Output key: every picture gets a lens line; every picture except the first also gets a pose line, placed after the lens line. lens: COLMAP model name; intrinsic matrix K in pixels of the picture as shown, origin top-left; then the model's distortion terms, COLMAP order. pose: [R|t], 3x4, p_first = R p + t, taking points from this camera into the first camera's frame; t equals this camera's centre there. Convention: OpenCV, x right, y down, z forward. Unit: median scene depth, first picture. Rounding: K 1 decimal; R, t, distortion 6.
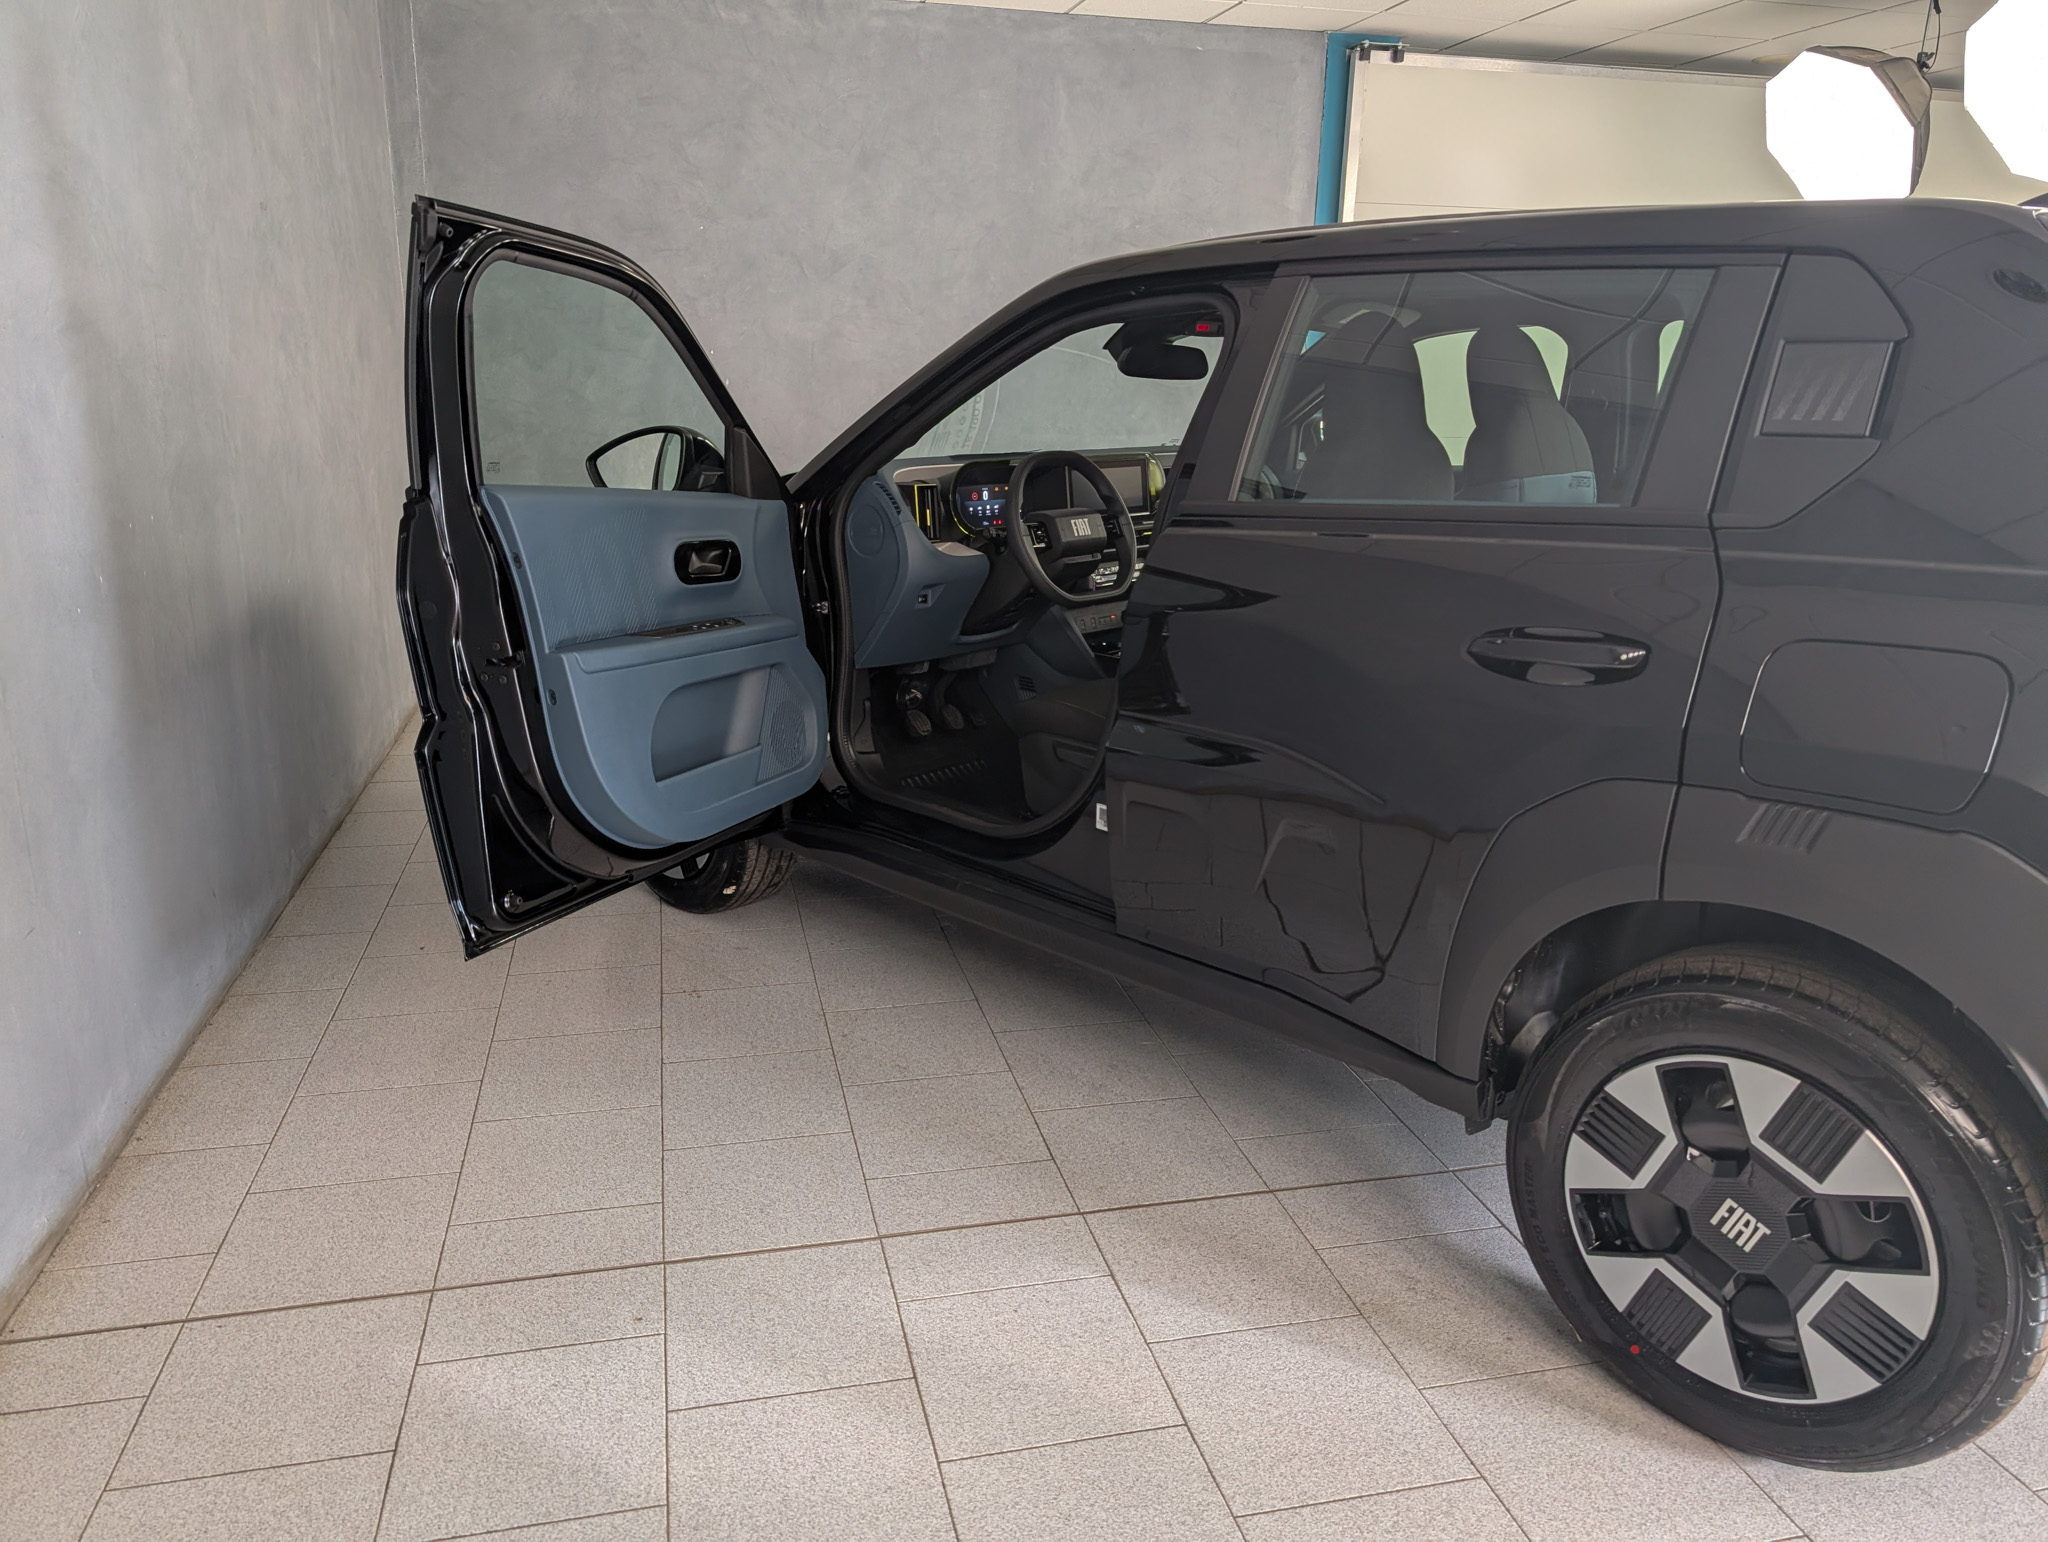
lens RADIAL K [[1467.8, 0, 1024.0], [0, 1467.8, 771.0], [0, 0, 1]] dist [-0.001124, -0.000460]
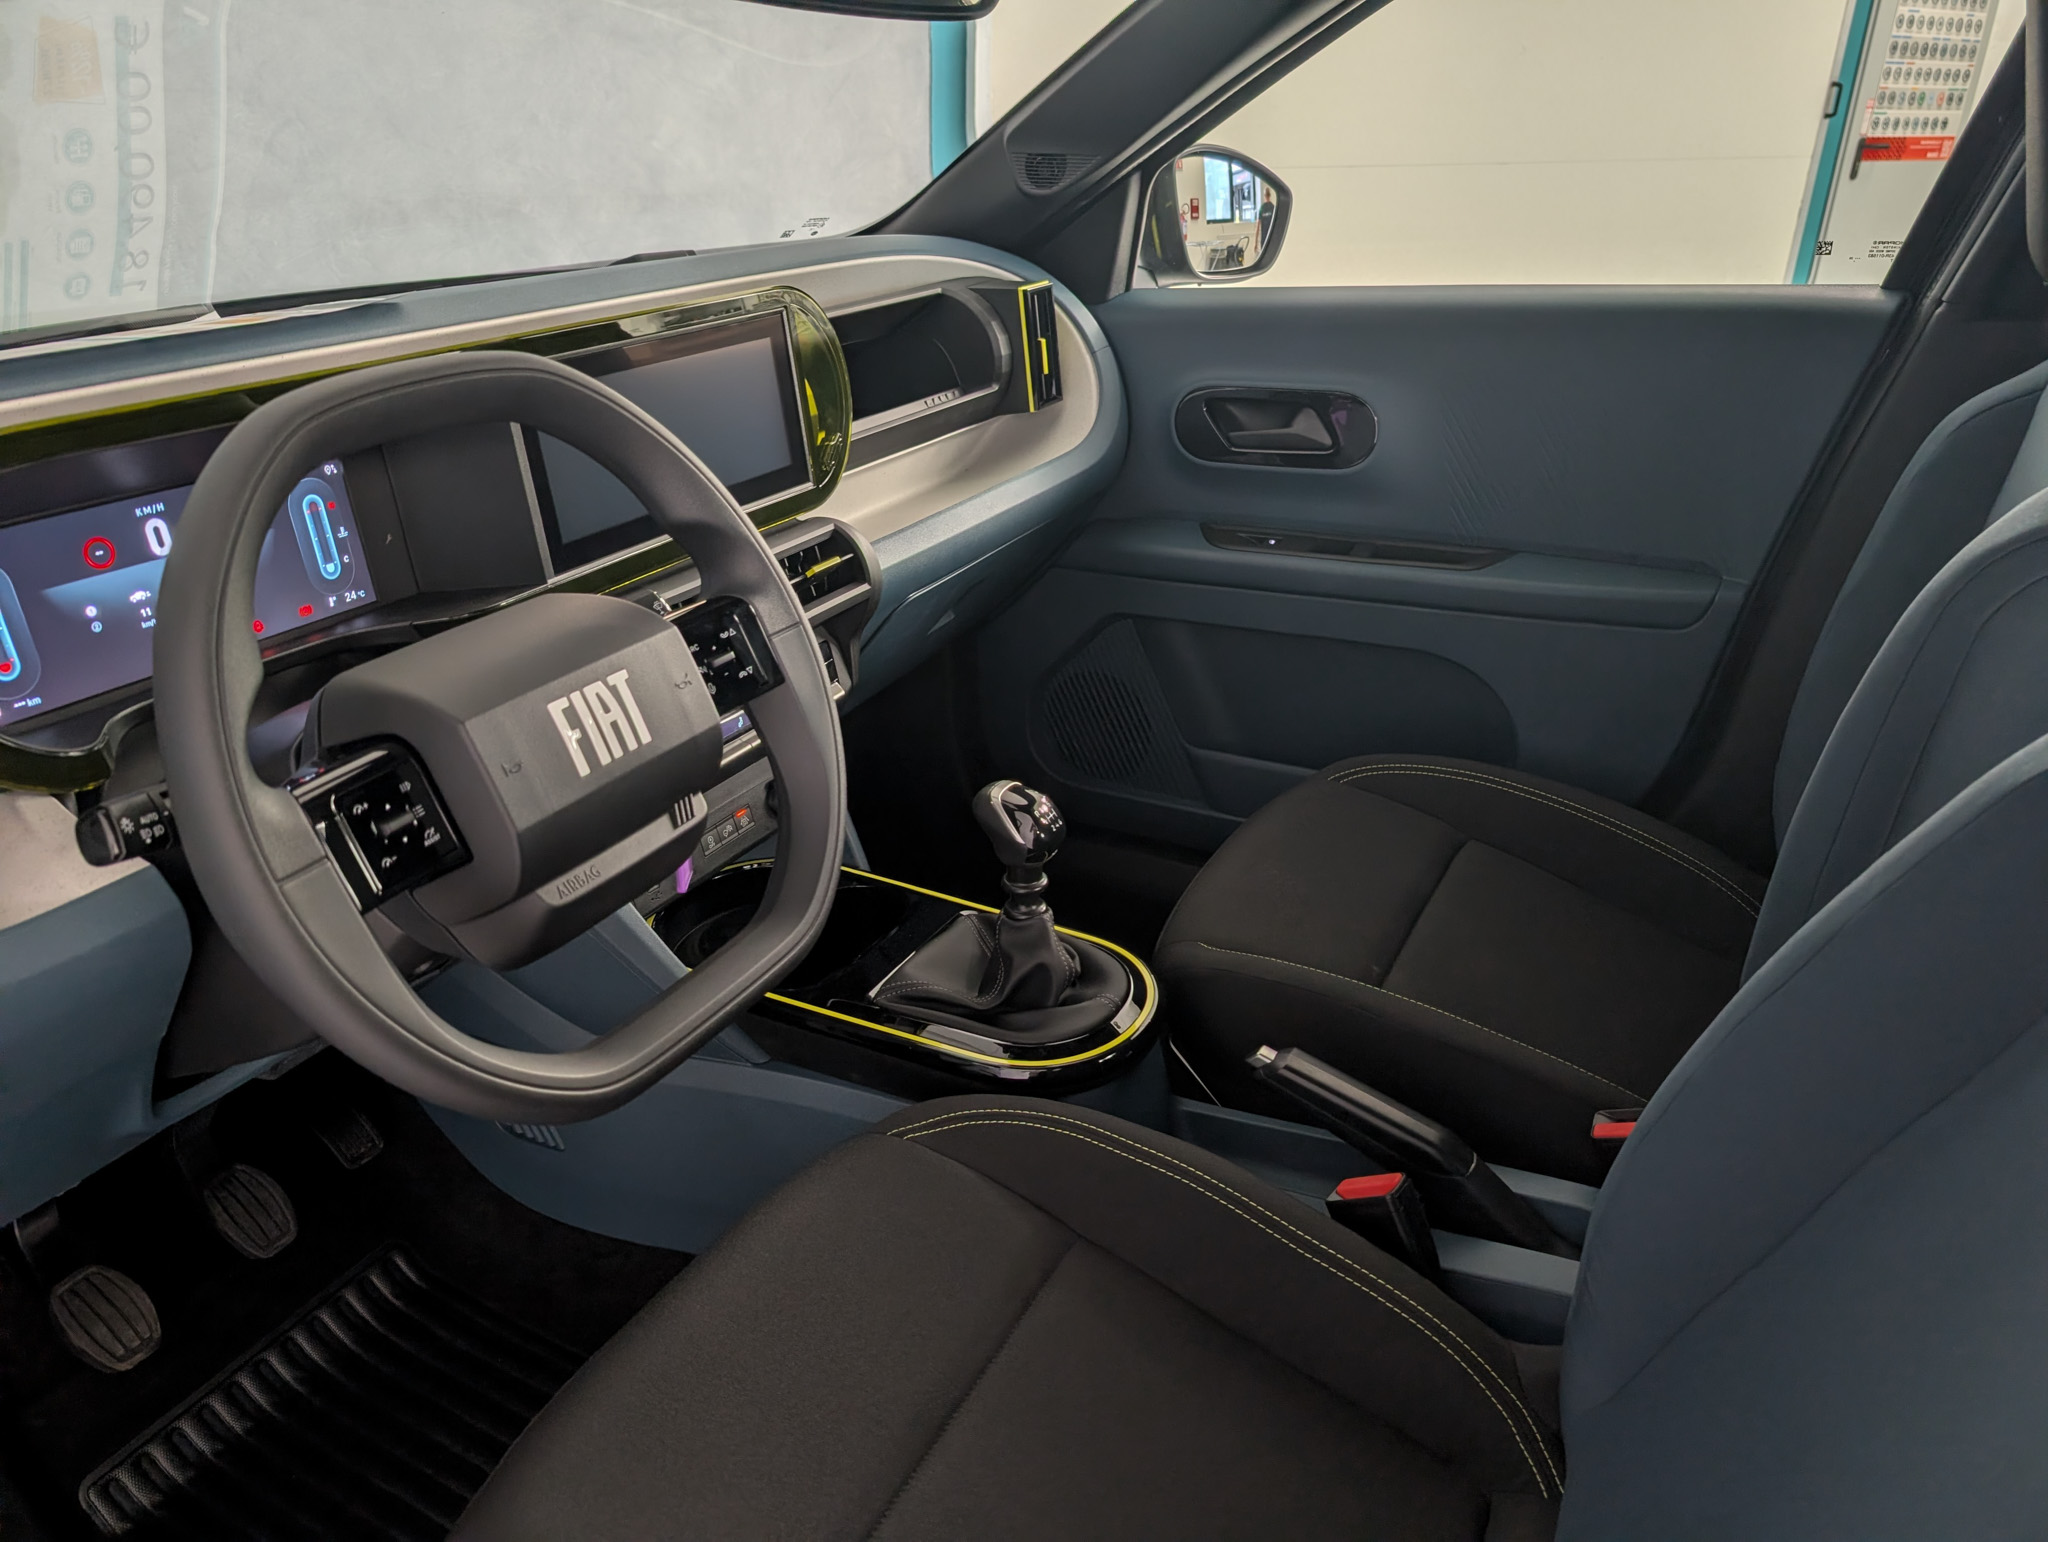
lens RADIAL K [[1545.6, 0, 1092.3], [0, 1545.6, 774.5], [0, 0, 1]] dist [0.008748, 0.004662]
pose [[0.942345, -0.137239, 0.305208, 0.035023], [0.088561, 0.981795, 0.168034, -0.185833], [-0.322712, -0.131317, 0.937343, 0.742154]]
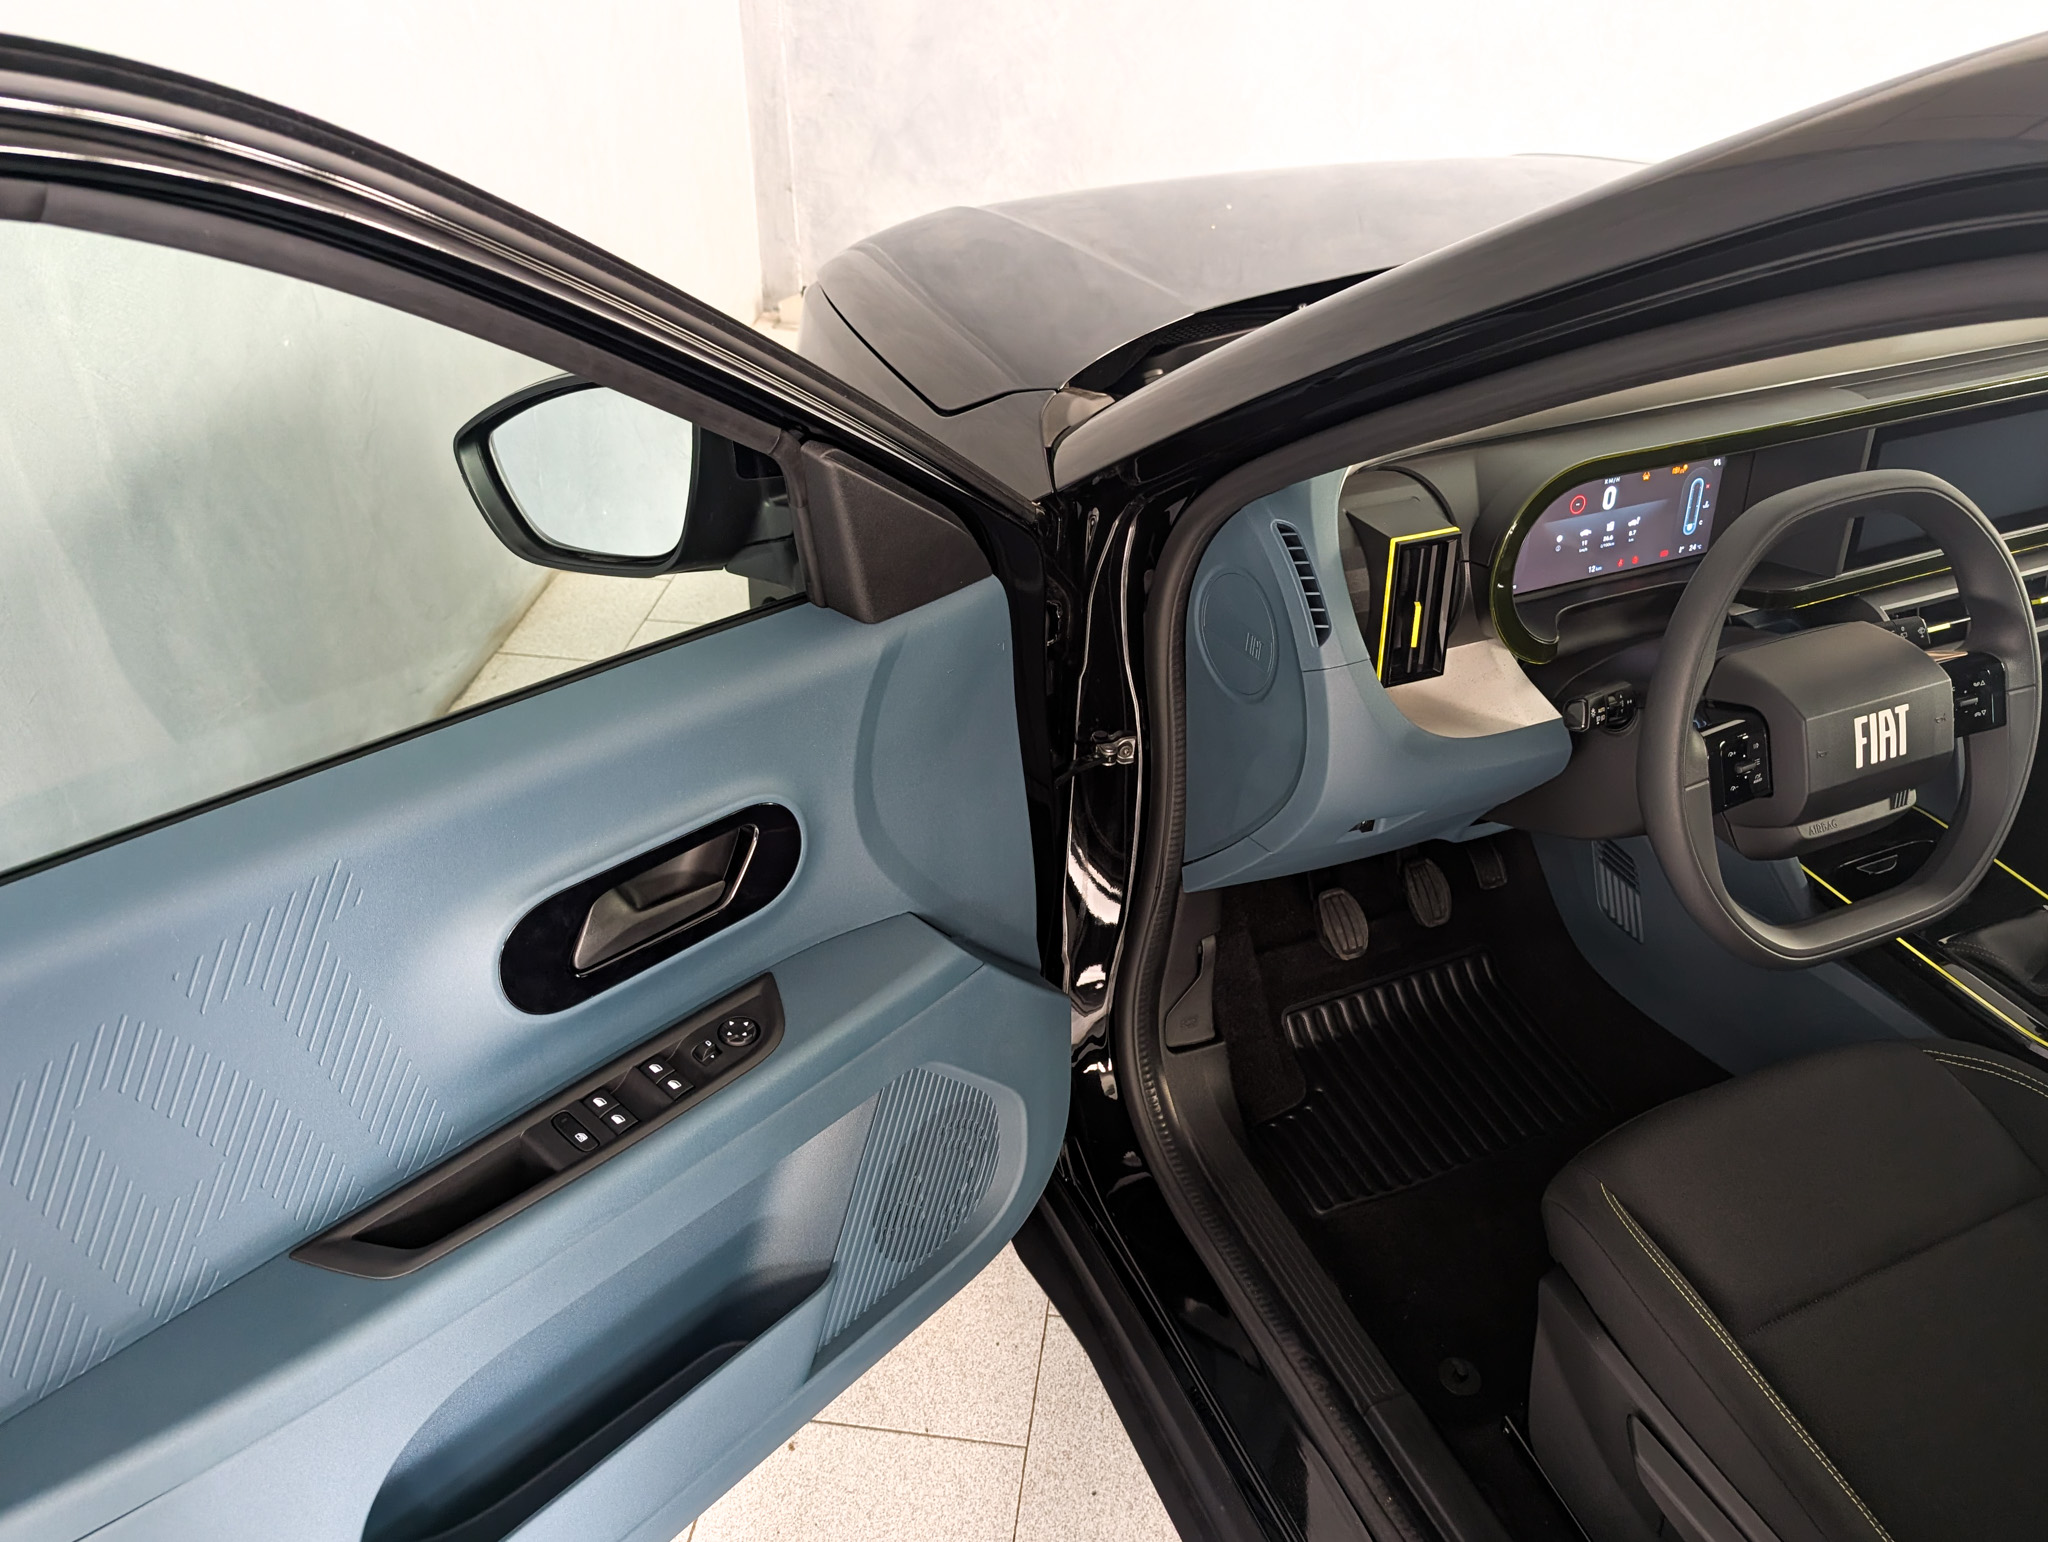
lens RADIAL K [[1643.6, 0, 1026.9], [0, 1643.6, 796.0], [0, 0, 1]] dist [0.005699, -0.000617]
pose [[0.937432, 0.211098, -0.276874, -0.034540], [-0.109233, 0.933397, 0.341815, -0.251694], [0.330589, -0.290185, 0.898055, 0.588811]]
